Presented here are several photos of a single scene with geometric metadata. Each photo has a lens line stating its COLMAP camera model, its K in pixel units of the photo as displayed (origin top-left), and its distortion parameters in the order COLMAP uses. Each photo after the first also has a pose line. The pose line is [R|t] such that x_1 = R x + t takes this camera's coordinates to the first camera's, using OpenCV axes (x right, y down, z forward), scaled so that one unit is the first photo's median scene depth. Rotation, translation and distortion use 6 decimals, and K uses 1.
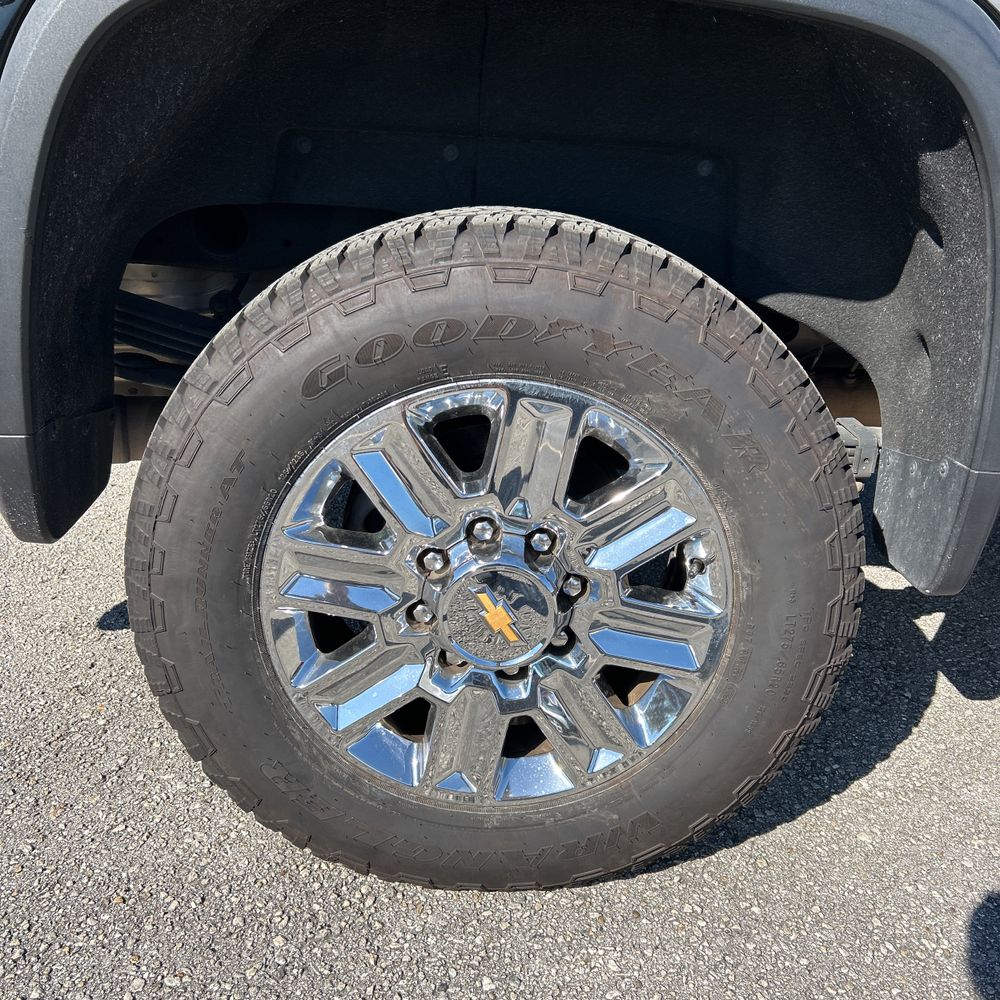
lens RADIAL K [[1056.4, 0, 463.8], [0, 1056.4, 503.4], [0, 0, 1]] dist [0.064516, -0.015462]
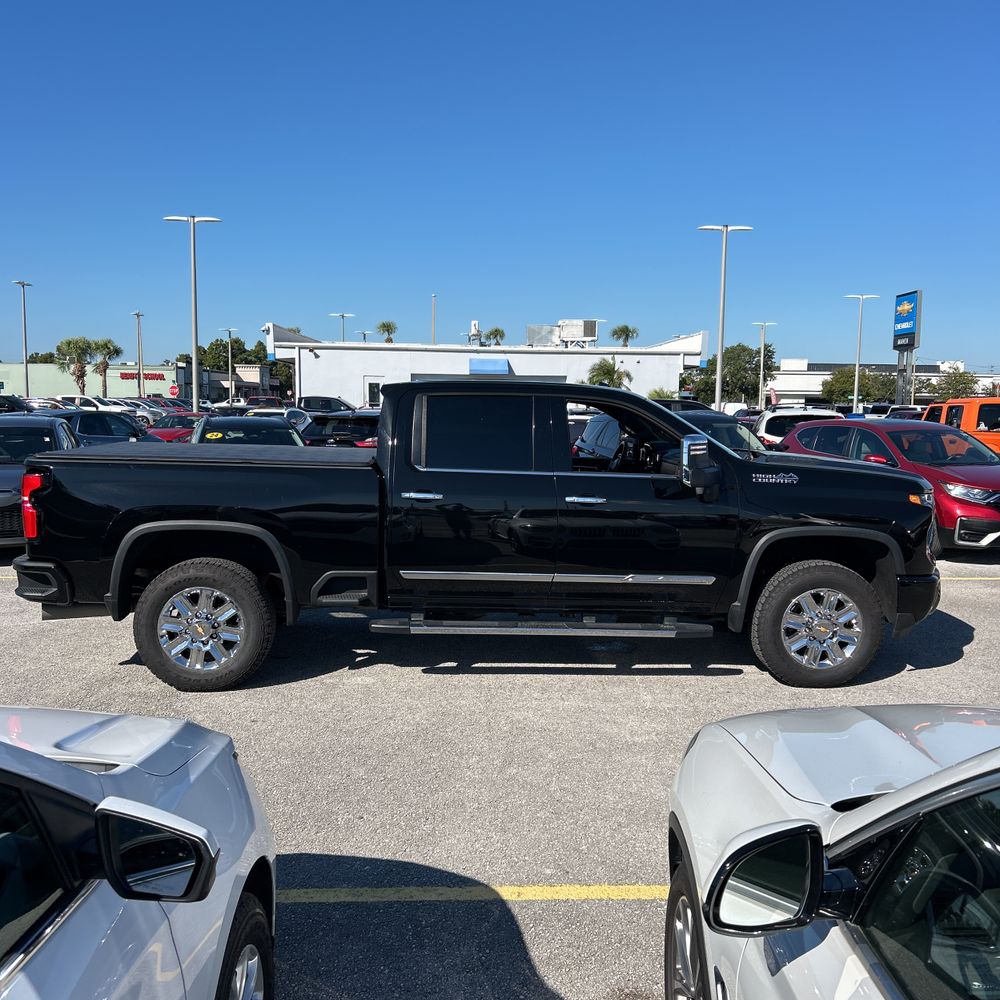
lens RADIAL K [[1019.0, 0, 497.8], [0, 1019.0, 496.0], [0, 0, 1]] dist [0.052774, -0.068117]
pose [[0.998619, -0.030945, 0.042451, 1.374663], [0.040896, 0.965152, -0.258473, 0.874977], [-0.032974, 0.259852, 0.965085, -4.397914]]
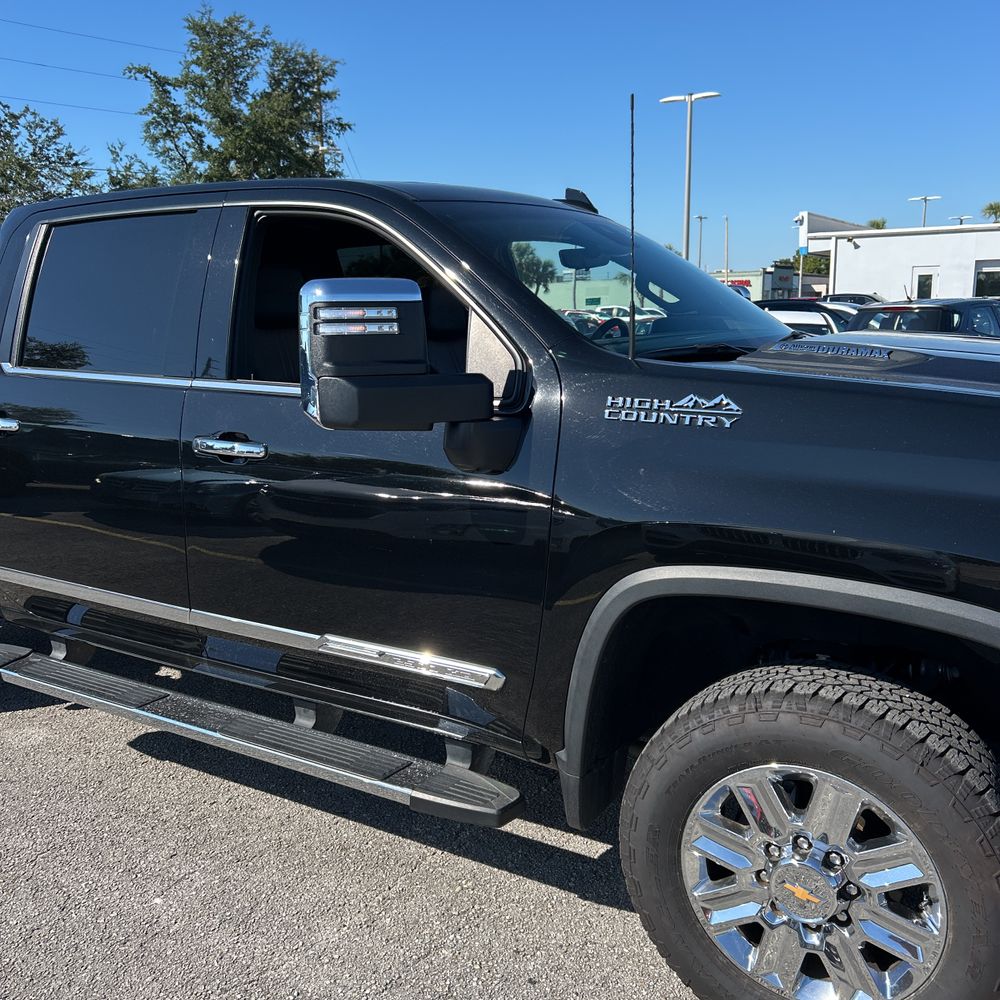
lens RADIAL K [[1021.1, 0, 465.6], [0, 1021.1, 501.8], [0, 0, 1]] dist [0.018469, -0.009315]
pose [[0.845699, 0.046200, -0.531657, 3.755586], [-0.139535, 0.980731, -0.136734, -0.125760], [0.515095, 0.189820, 0.835850, -0.809301]]
